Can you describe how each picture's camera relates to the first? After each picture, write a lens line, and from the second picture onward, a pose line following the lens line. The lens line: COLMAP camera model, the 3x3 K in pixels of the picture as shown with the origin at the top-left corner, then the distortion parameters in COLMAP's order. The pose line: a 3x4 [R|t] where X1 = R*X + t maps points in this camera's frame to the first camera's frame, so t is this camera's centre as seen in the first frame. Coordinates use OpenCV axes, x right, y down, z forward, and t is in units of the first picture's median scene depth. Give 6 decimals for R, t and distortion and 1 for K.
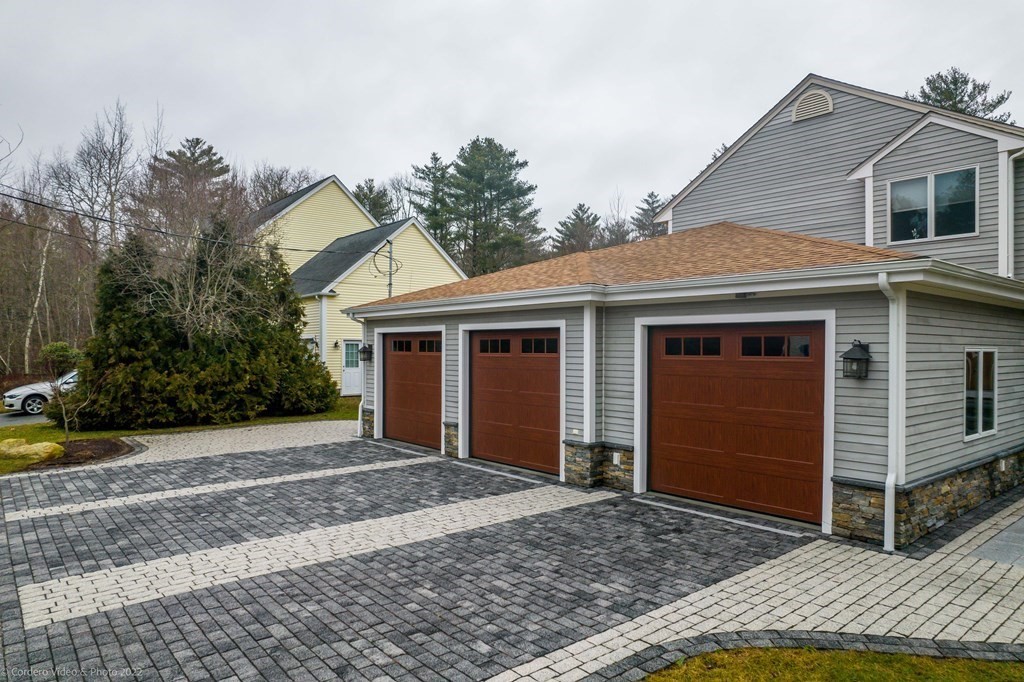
lens RADIAL K [[655.4, 0, 513.3], [0, 655.4, 343.3], [0, 0, 1]] dist [-0.075279, 0.068561]
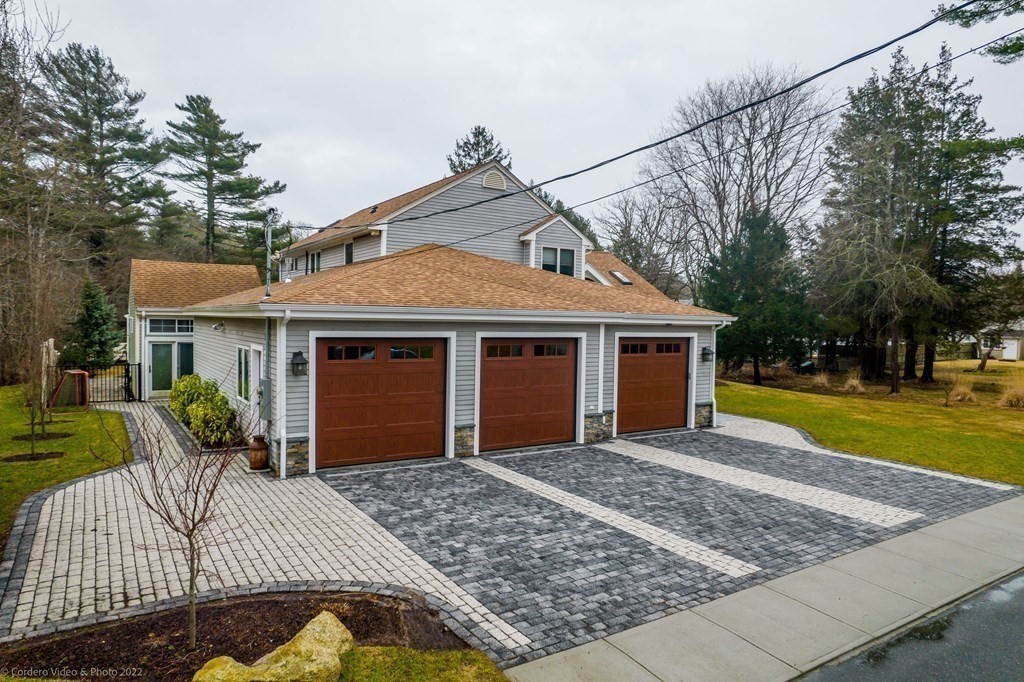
lens RADIAL K [[652.8, 0, 514.5], [0, 652.8, 342.7], [0, 0, 1]] dist [-0.075618, 0.067394]
pose [[0.119631, -0.038704, 0.992064, -1.440564], [-0.026505, 0.998759, 0.042161, -0.073182], [-0.992465, -0.031338, 0.118457, 1.031563]]
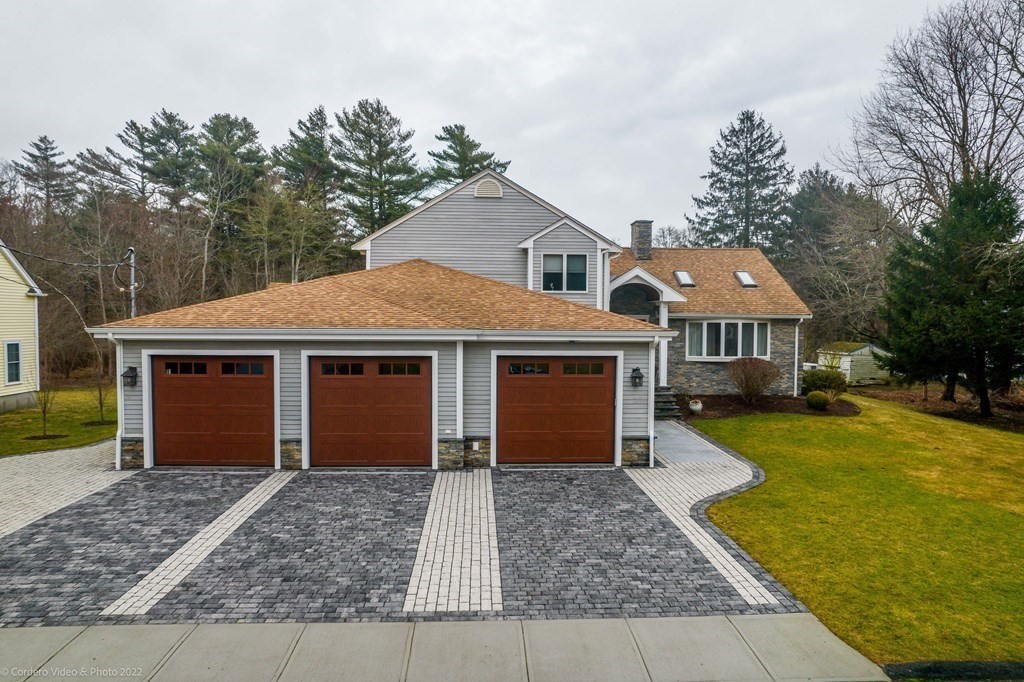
lens RADIAL K [[673.2, 0, 514.5], [0, 673.2, 344.7], [0, 0, 1]] dist [-0.078849, 0.072864]
pose [[0.604220, -0.032356, 0.796161, -0.976829], [-0.010391, 0.998770, 0.048476, -0.123484], [-0.796750, -0.037563, 0.603140, 0.033616]]
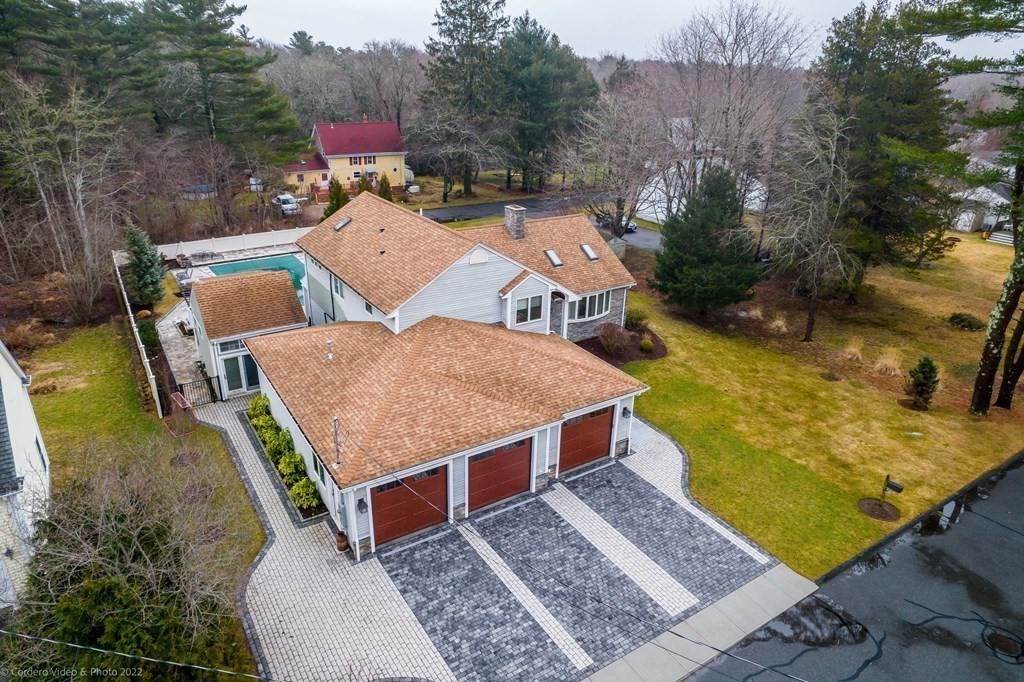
lens RADIAL K [[655.4, 0, 513.3], [0, 655.4, 343.3], [0, 0, 1]] dist [-0.075279, 0.068561]
pose [[0.121494, -0.394712, 0.910737, -1.912838], [-0.033372, 0.915391, 0.401181, -1.250385], [-0.992031, -0.079135, 0.098042, 0.929821]]
